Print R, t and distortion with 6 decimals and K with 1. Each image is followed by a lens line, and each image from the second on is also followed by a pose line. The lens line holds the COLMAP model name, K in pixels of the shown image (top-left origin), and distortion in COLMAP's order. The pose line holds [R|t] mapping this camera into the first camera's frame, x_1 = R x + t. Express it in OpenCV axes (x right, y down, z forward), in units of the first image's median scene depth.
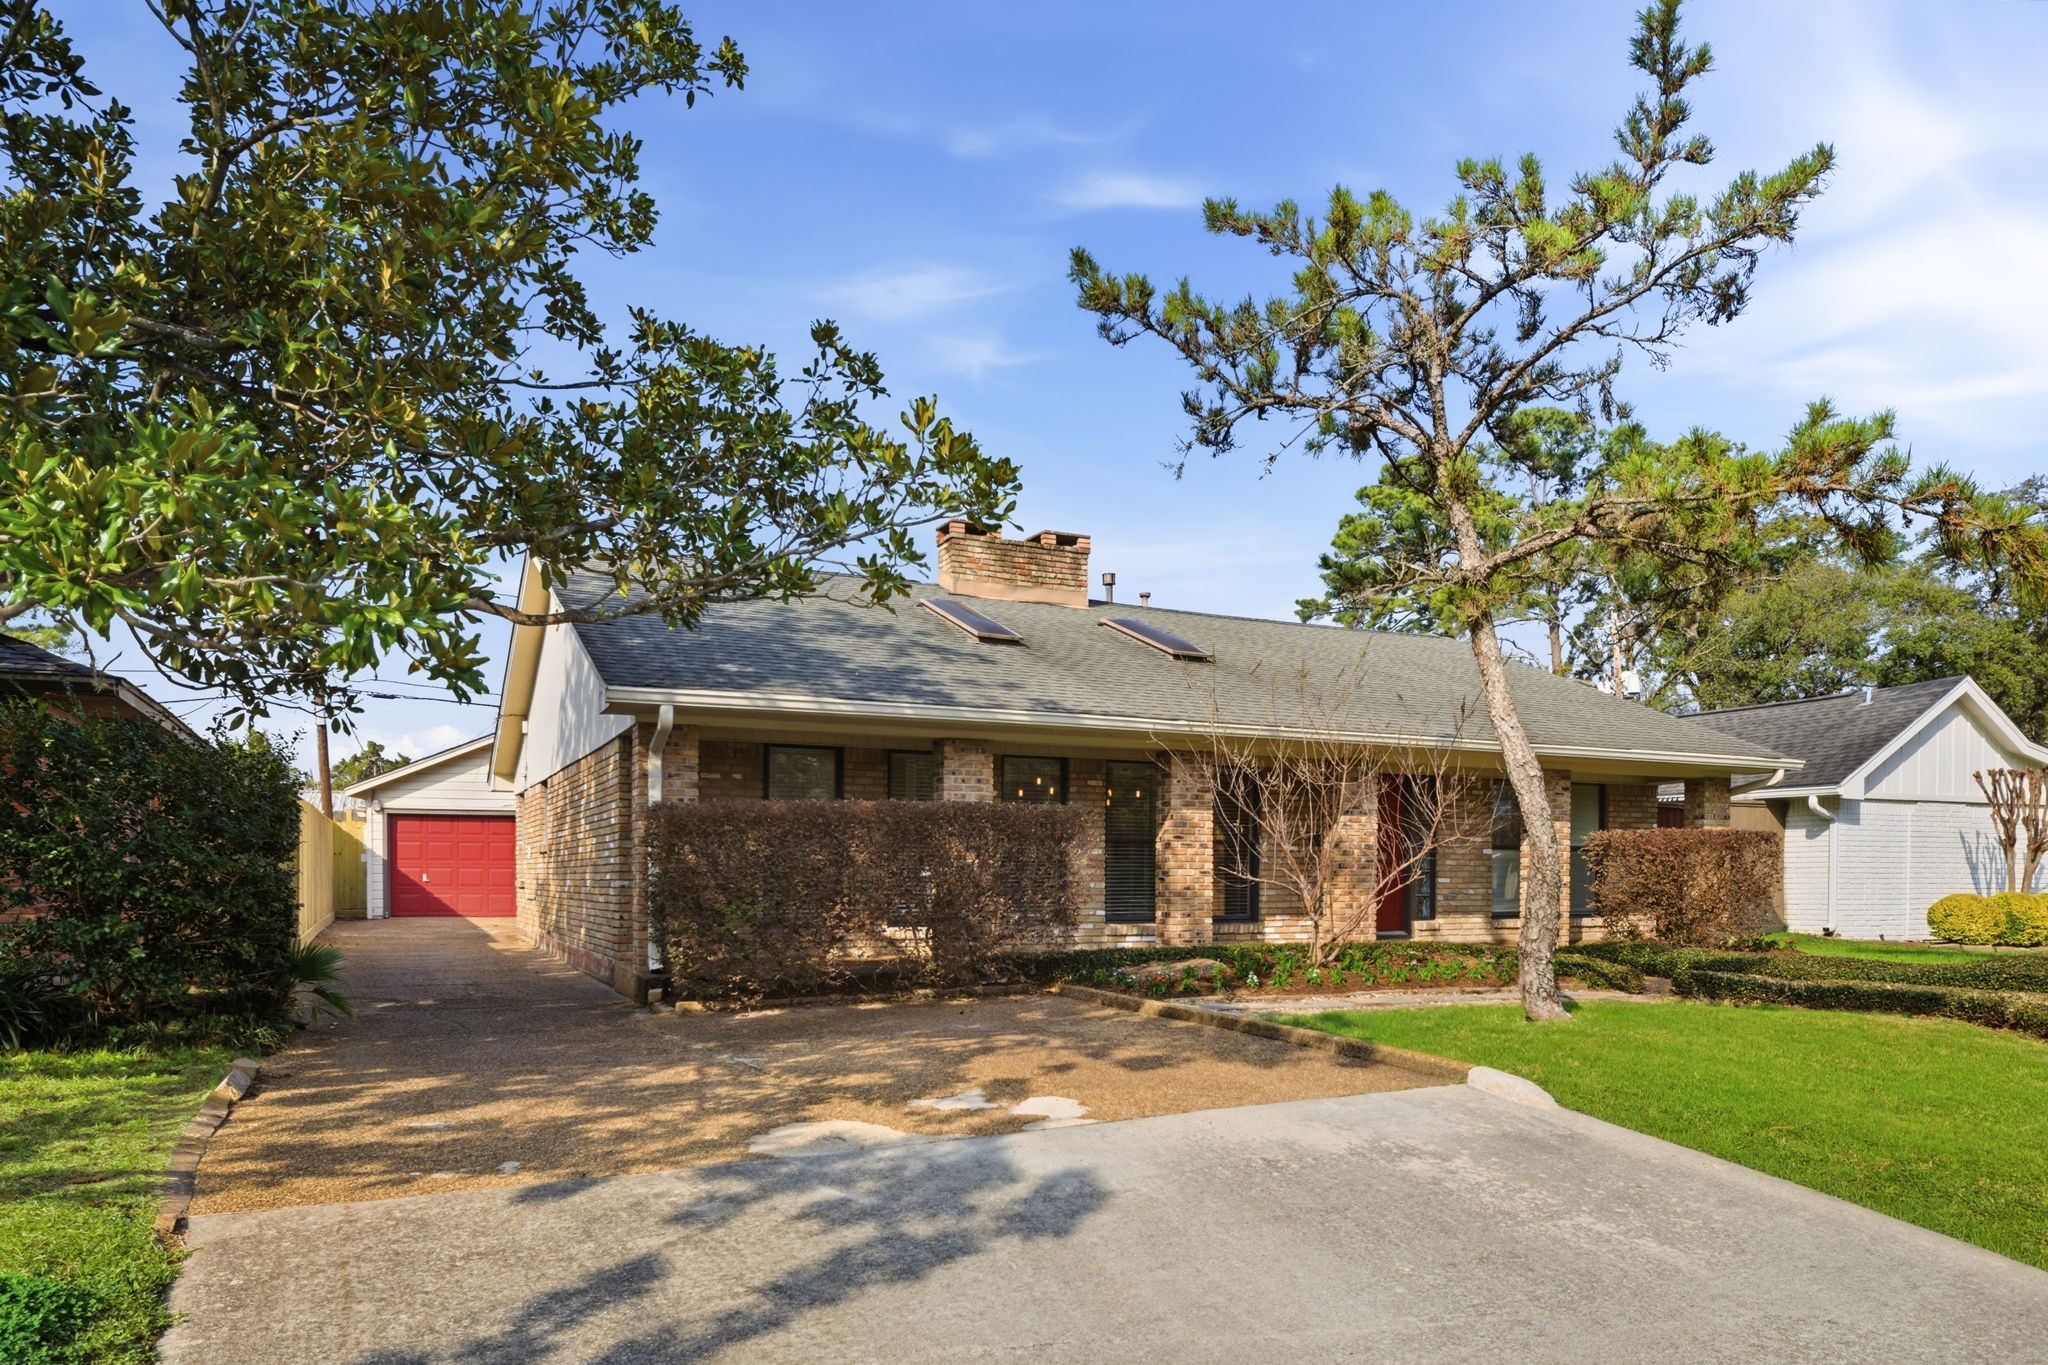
lens RADIAL K [[1022.2, 0, 1021.9], [0, 1022.2, 664.5], [0, 0, 1]] dist [0.001229, 0.000047]
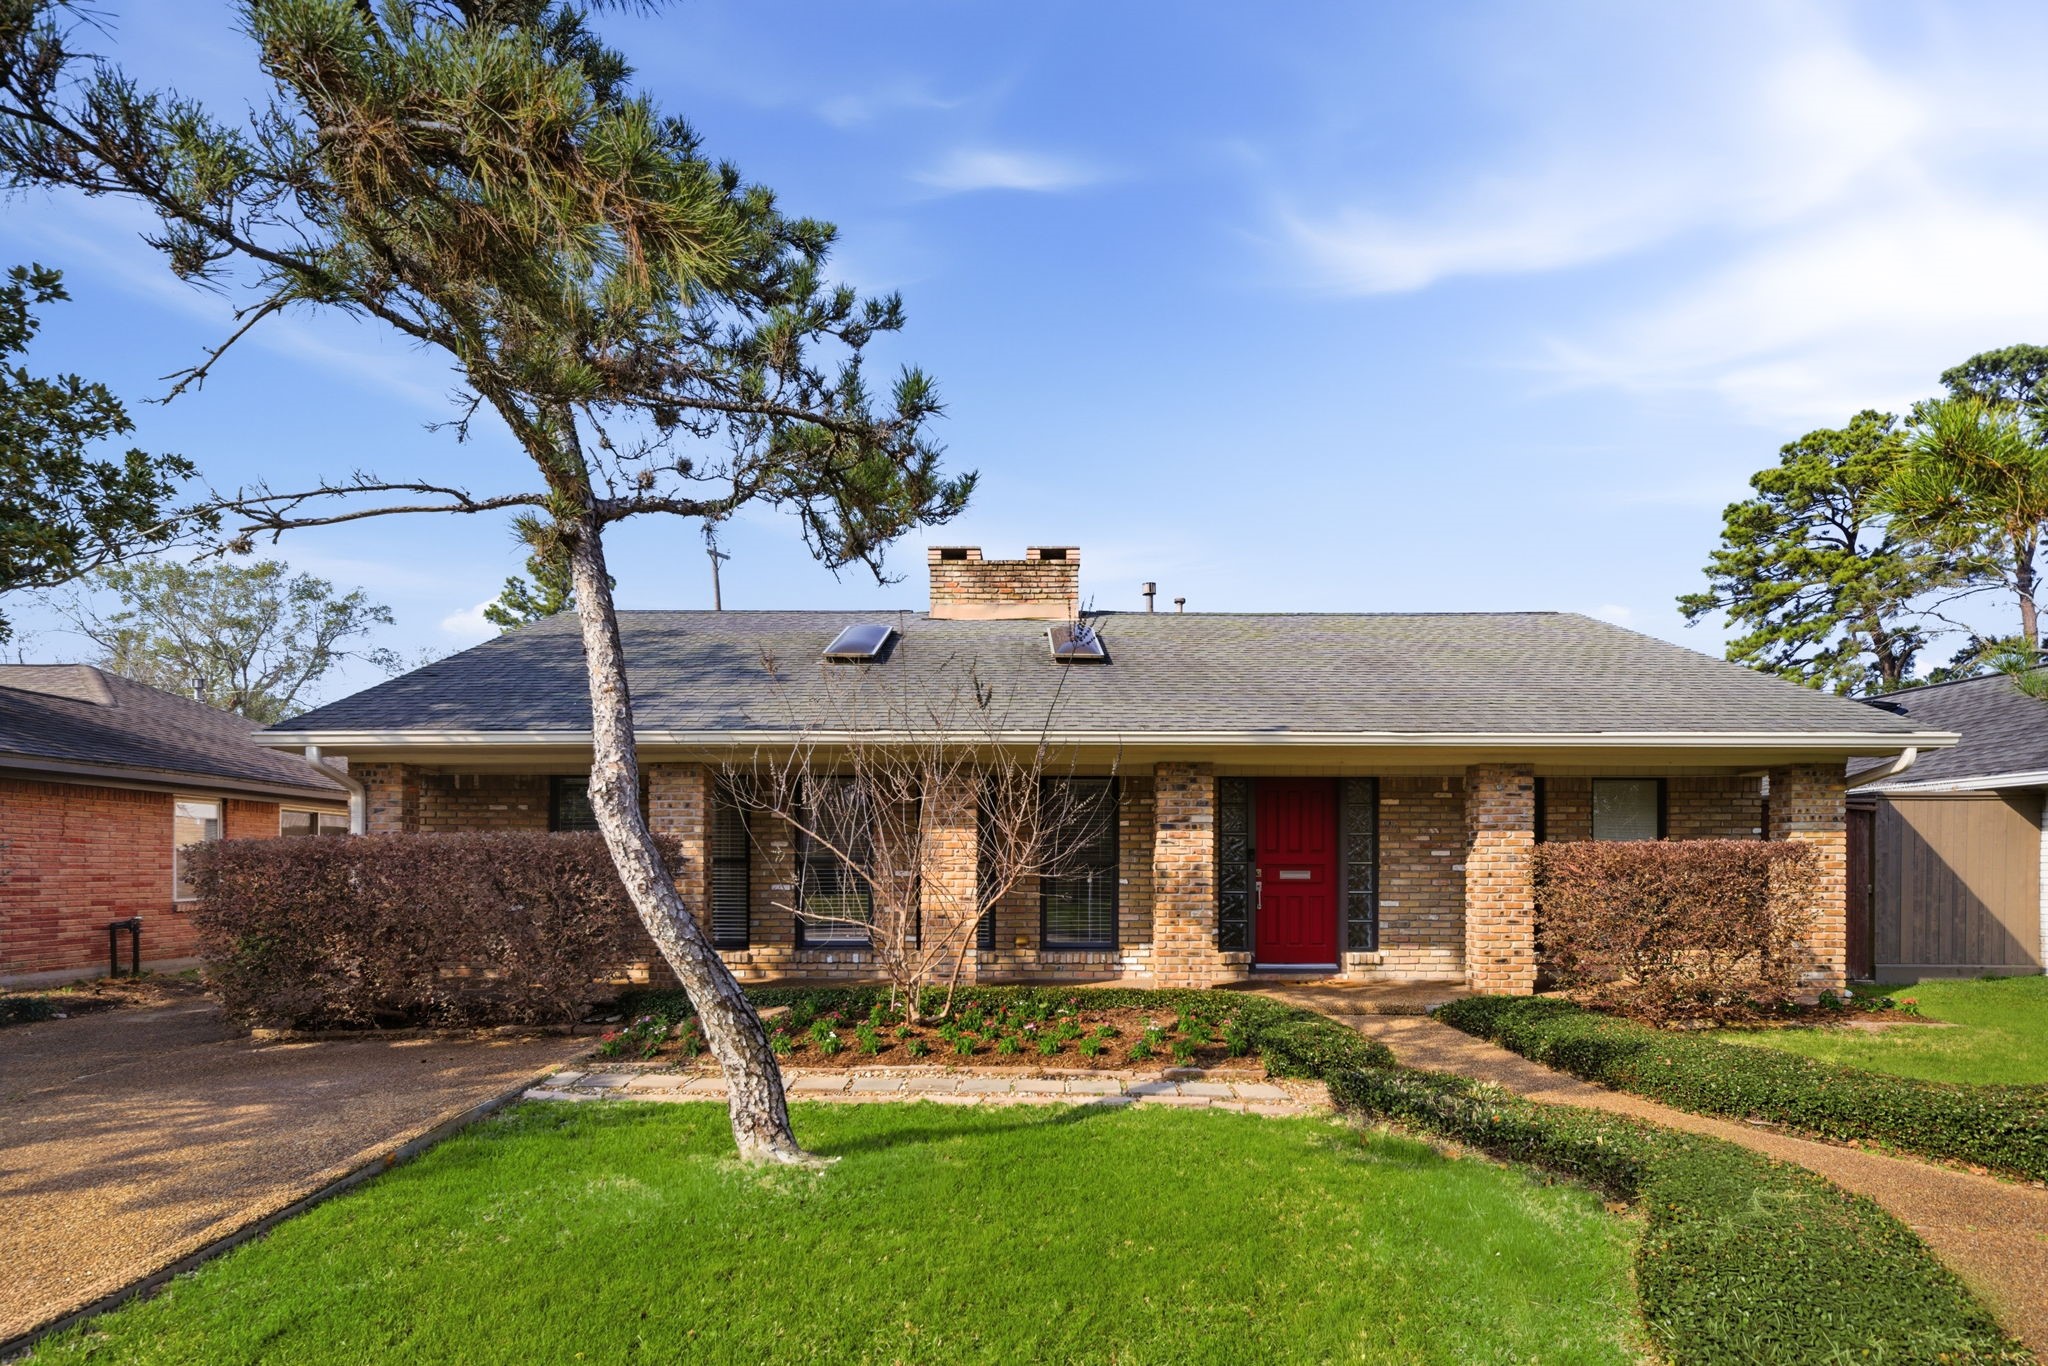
lens RADIAL K [[859.5, 0, 1092.3], [0, 859.5, 708.4], [0, 0, 1]] dist [-0.001482, -0.000289]
pose [[0.933097, -0.067044, -0.353320, 0.434848], [0.072483, 0.997367, 0.002169, 0.035015], [0.352244, -0.027634, 0.935500, 0.269270]]
